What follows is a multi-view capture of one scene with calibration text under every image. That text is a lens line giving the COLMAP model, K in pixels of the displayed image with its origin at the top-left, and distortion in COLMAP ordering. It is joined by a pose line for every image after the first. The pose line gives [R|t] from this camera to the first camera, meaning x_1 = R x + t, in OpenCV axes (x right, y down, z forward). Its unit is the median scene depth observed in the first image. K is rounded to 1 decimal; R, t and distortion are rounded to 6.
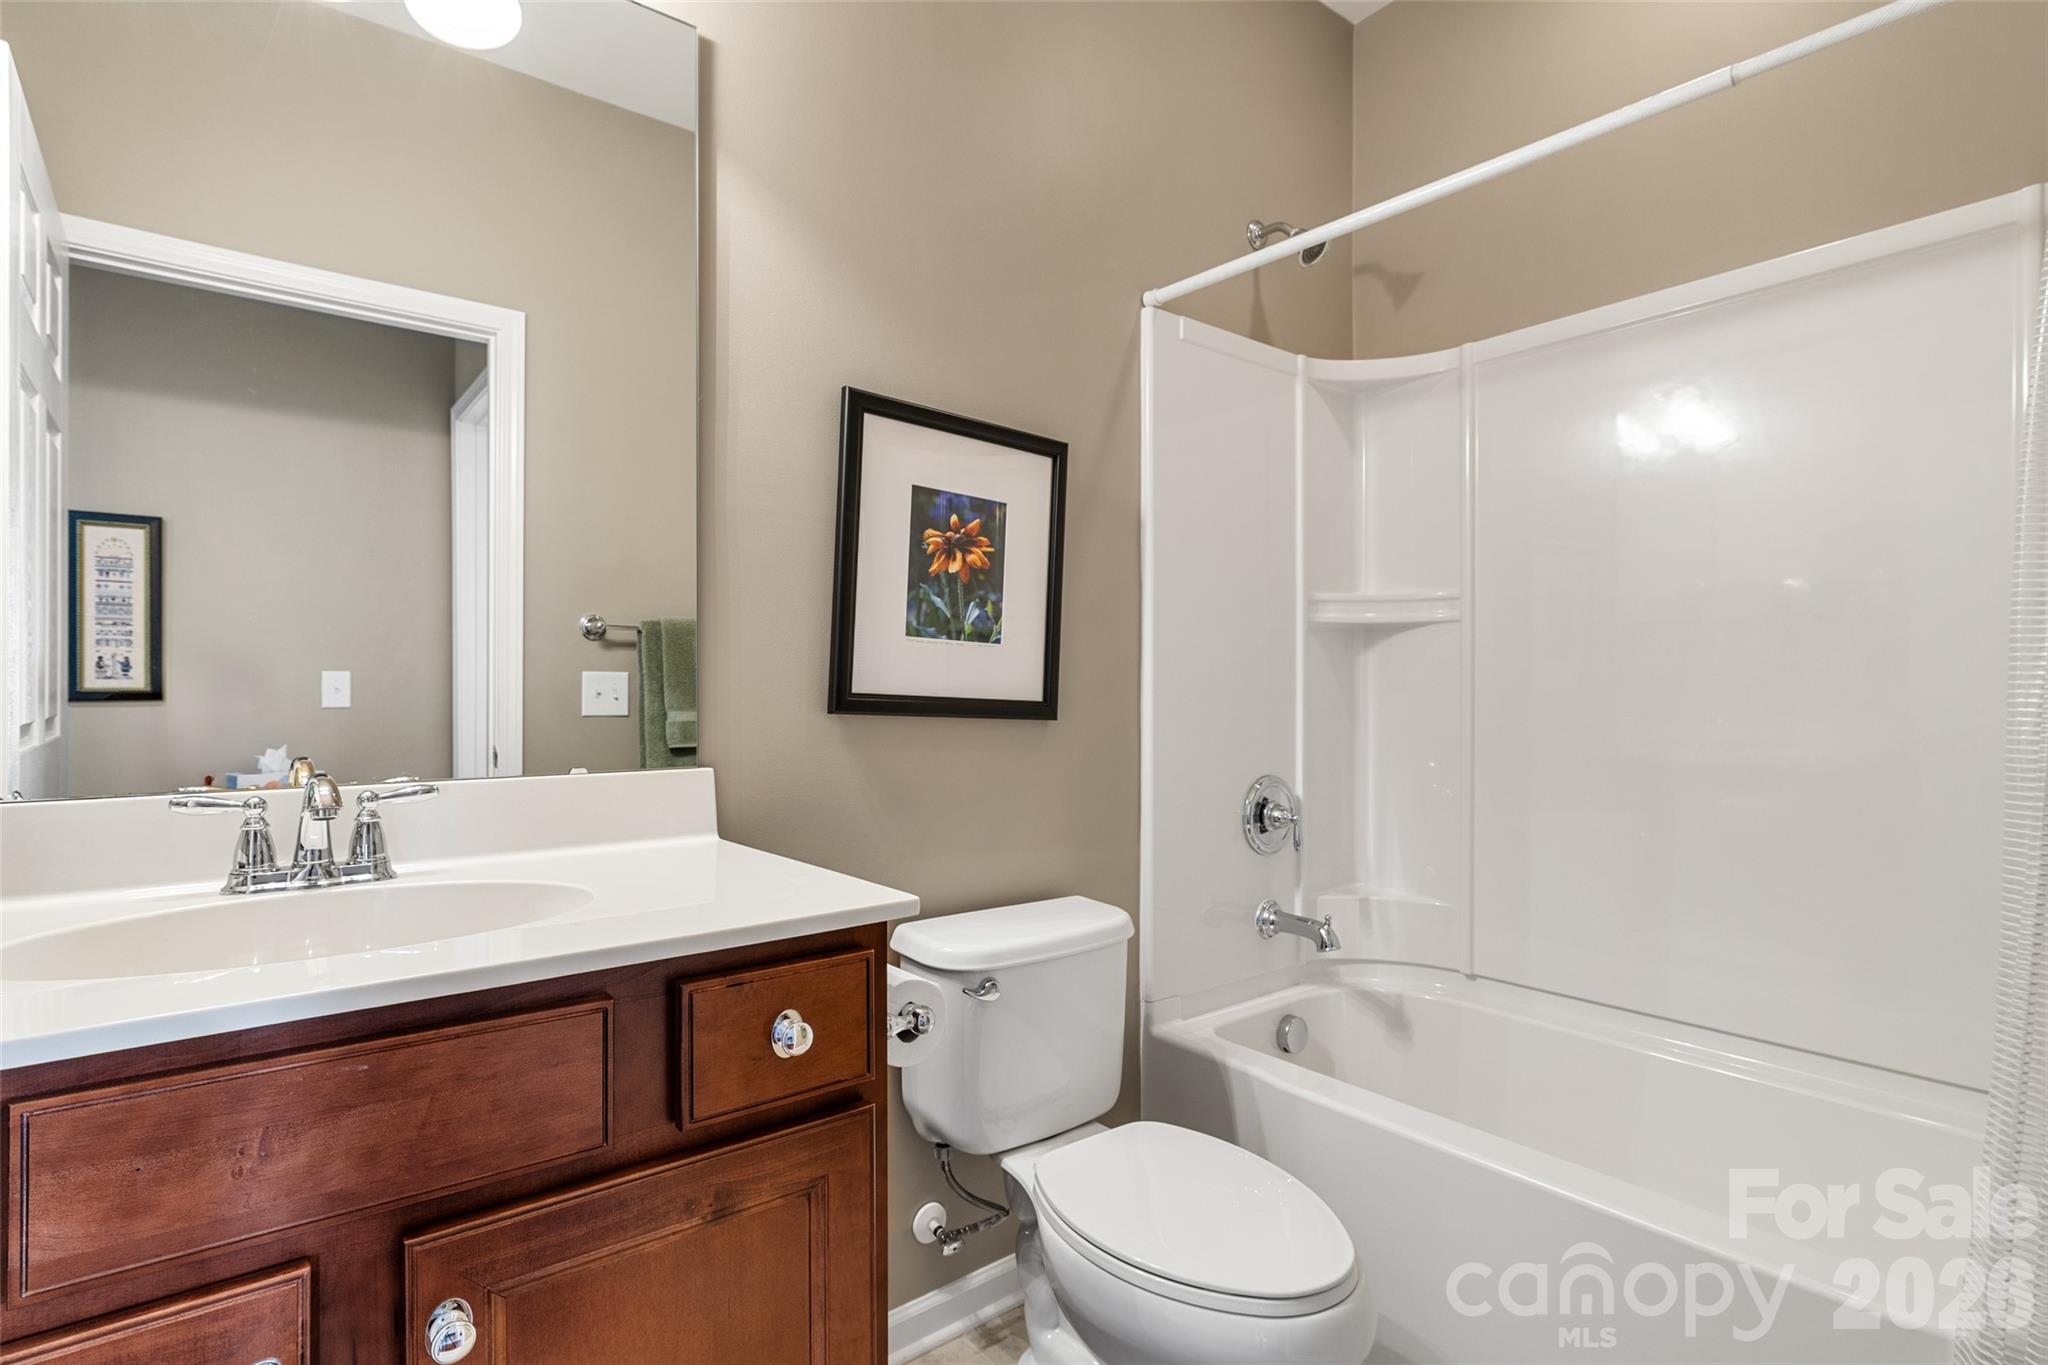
lens RADIAL K [[963.0, 0, 1023.6], [0, 963.0, 686.6], [0, 0, 1]] dist [-0.003746, 0.000714]
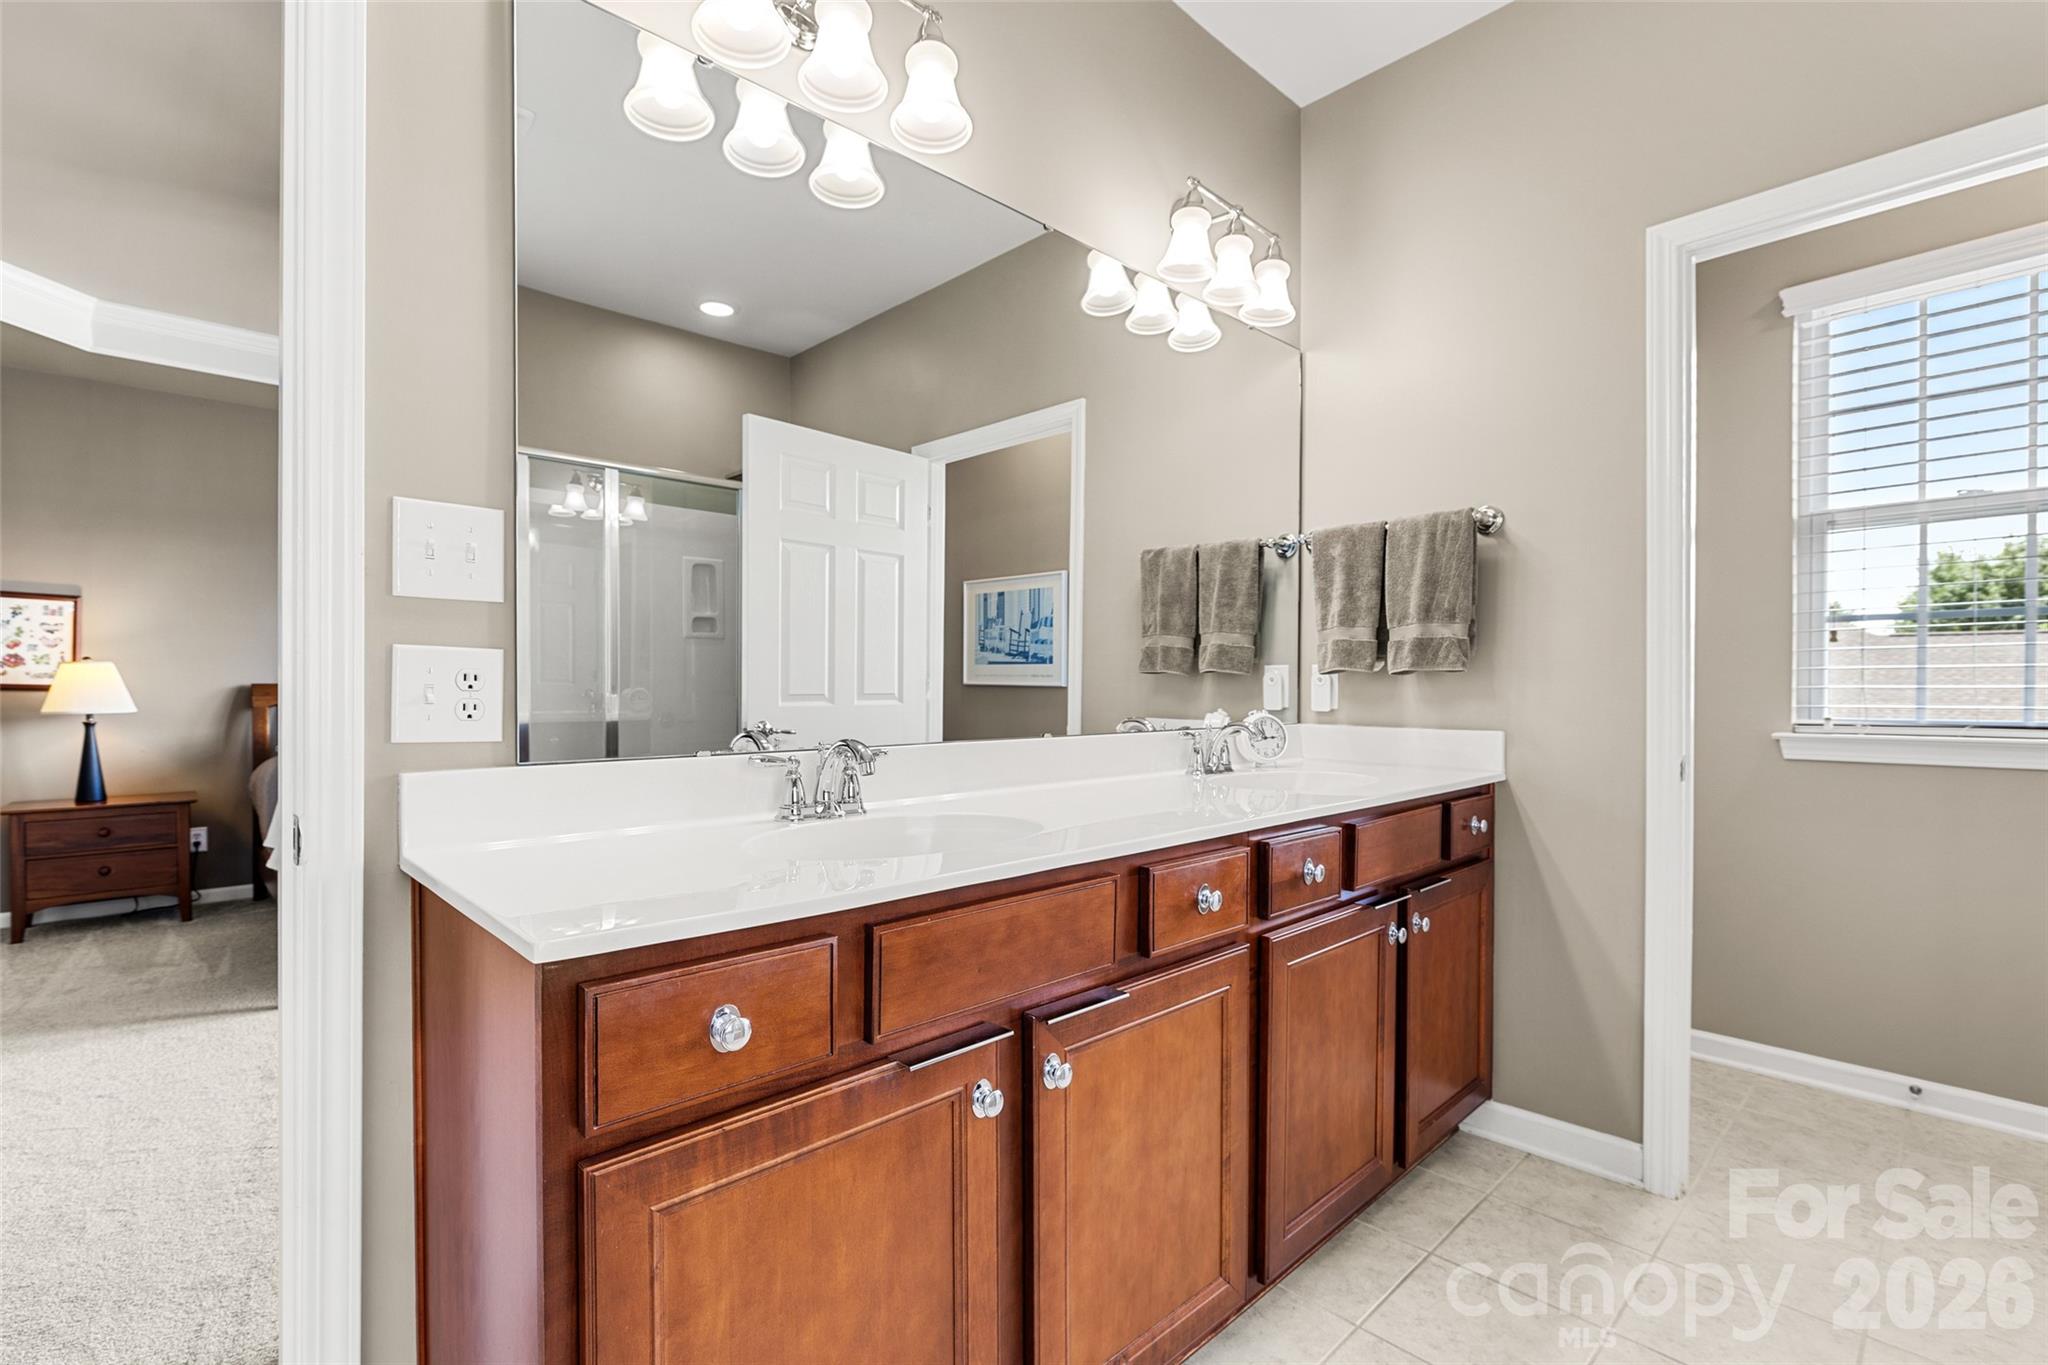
lens RADIAL K [[935.5, 0, 1030.8], [0, 935.5, 685.6], [0, 0, 1]] dist [-0.001572, -0.000542]
pose [[0.994182, -0.000762, 0.107709, -0.286425], [0.001063, 0.999996, -0.002733, 0.006133], [-0.107707, 0.002831, 0.994179, -0.202764]]
